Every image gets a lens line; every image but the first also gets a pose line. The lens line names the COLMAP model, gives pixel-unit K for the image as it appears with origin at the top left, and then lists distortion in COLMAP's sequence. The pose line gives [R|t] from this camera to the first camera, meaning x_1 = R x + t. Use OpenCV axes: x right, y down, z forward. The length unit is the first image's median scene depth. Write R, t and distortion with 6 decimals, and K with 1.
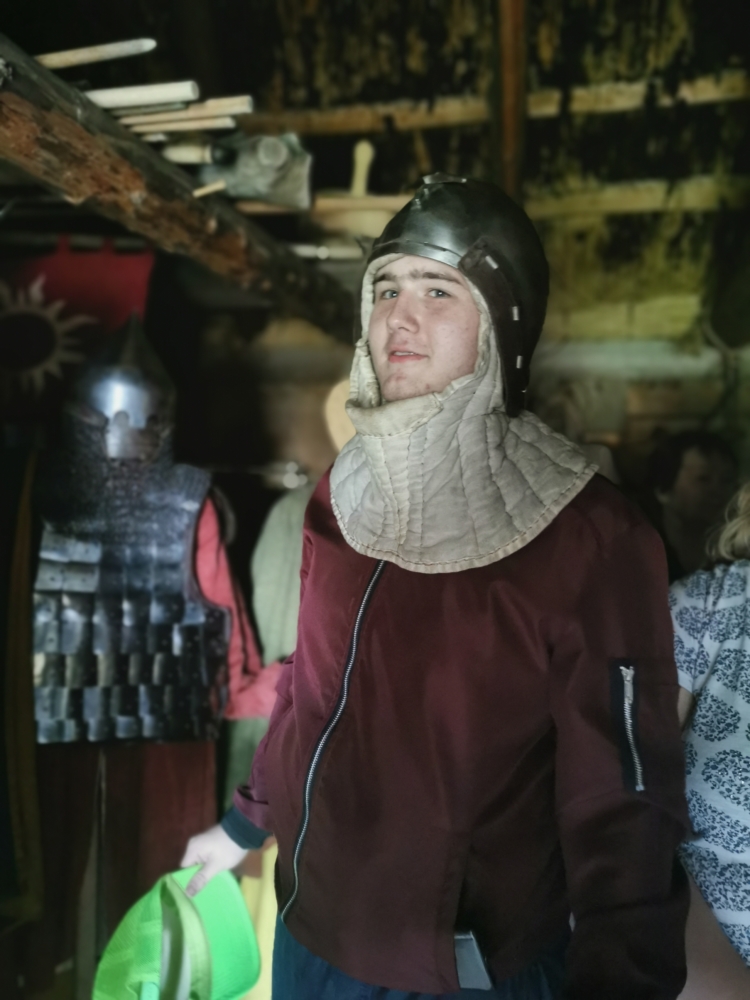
lens RADIAL K [[780.8, 0, 375.0], [0, 780.8, 500.0], [0, 0, 1]] dist [0.038365, -0.004845]
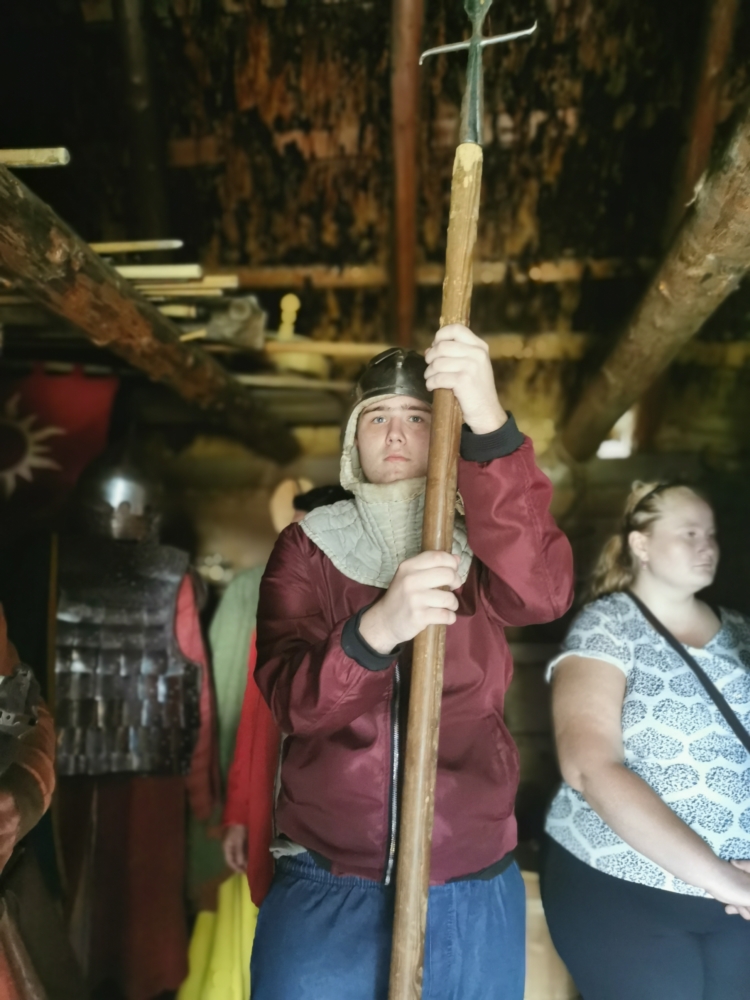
lens RADIAL K [[780.8, 0, 375.0], [0, 780.8, 500.0], [0, 0, 1]] dist [0.038365, -0.004845]
pose [[0.986994, 0.008859, 0.160512, -0.114489], [0.014850, 0.989187, -0.145903, 0.065889], [-0.160069, 0.146389, 0.976191, -0.266120]]
